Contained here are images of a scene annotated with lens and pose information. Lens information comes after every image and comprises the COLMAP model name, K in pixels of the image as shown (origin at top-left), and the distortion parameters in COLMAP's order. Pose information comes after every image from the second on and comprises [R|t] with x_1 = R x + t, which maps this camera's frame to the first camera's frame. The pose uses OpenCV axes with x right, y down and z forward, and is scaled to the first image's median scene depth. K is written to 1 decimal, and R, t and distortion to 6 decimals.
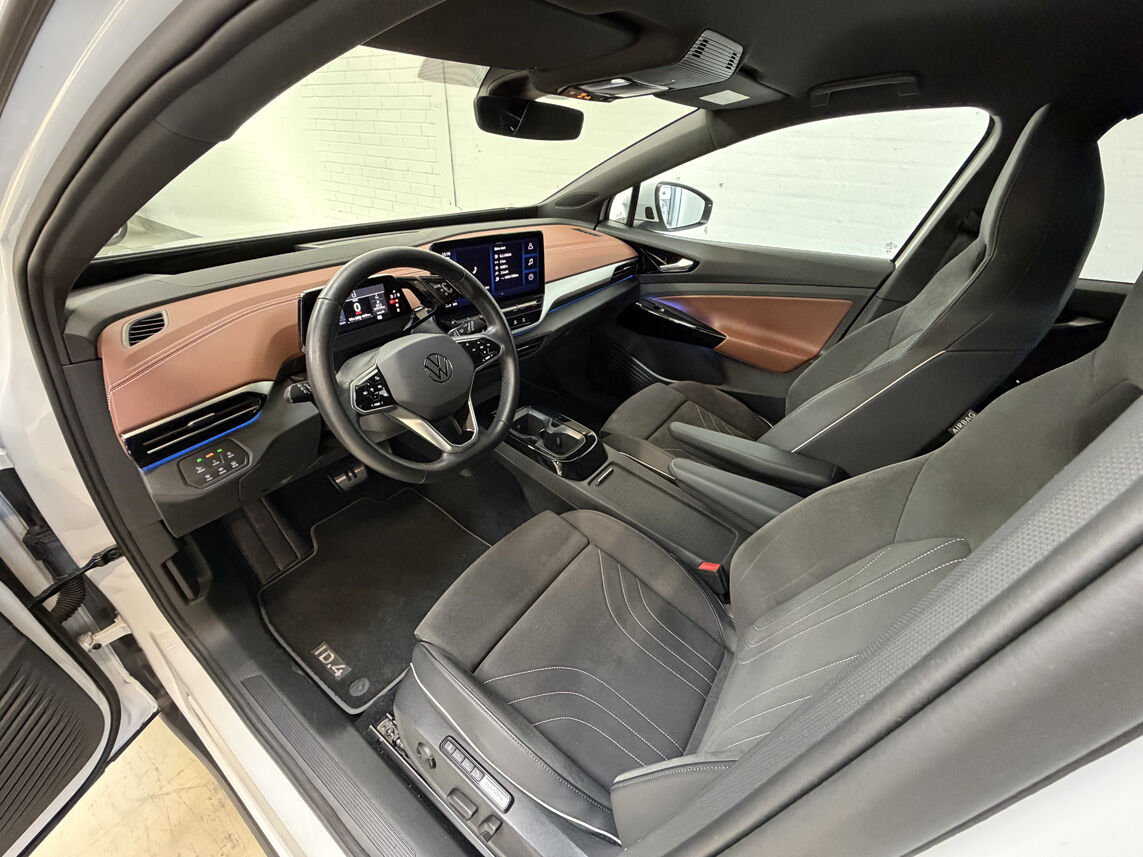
lens RADIAL K [[445.1, 0, 571.5], [0, 445.1, 428.5], [0, 0, 1]] dist [-0.000323, -0.000542]
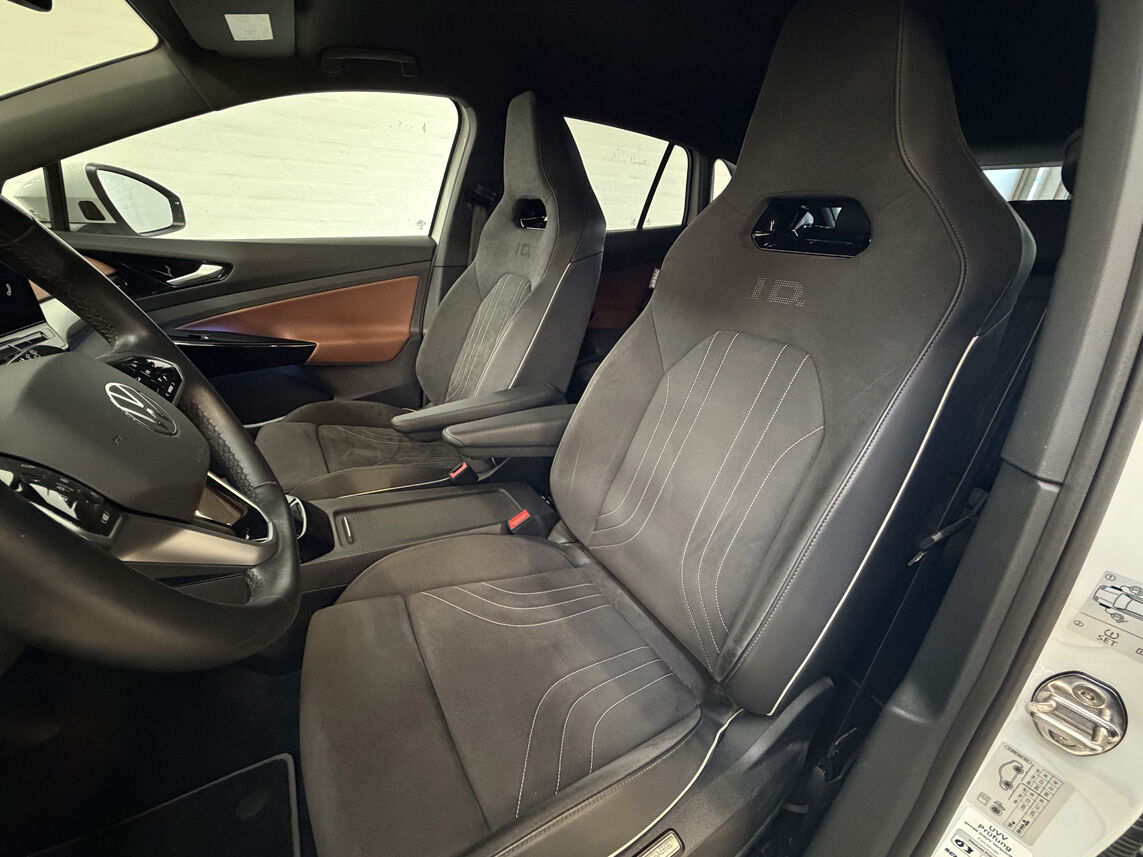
lens RADIAL K [[445.1, 0, 571.5], [0, 445.1, 428.5], [0, 0, 1]] dist [-0.000323, -0.000542]
pose [[0.415437, -0.412133, 0.810900, -0.212730], [0.464620, 0.862547, 0.200350, -0.006014], [-0.782011, 0.293527, 0.549819, 0.186792]]
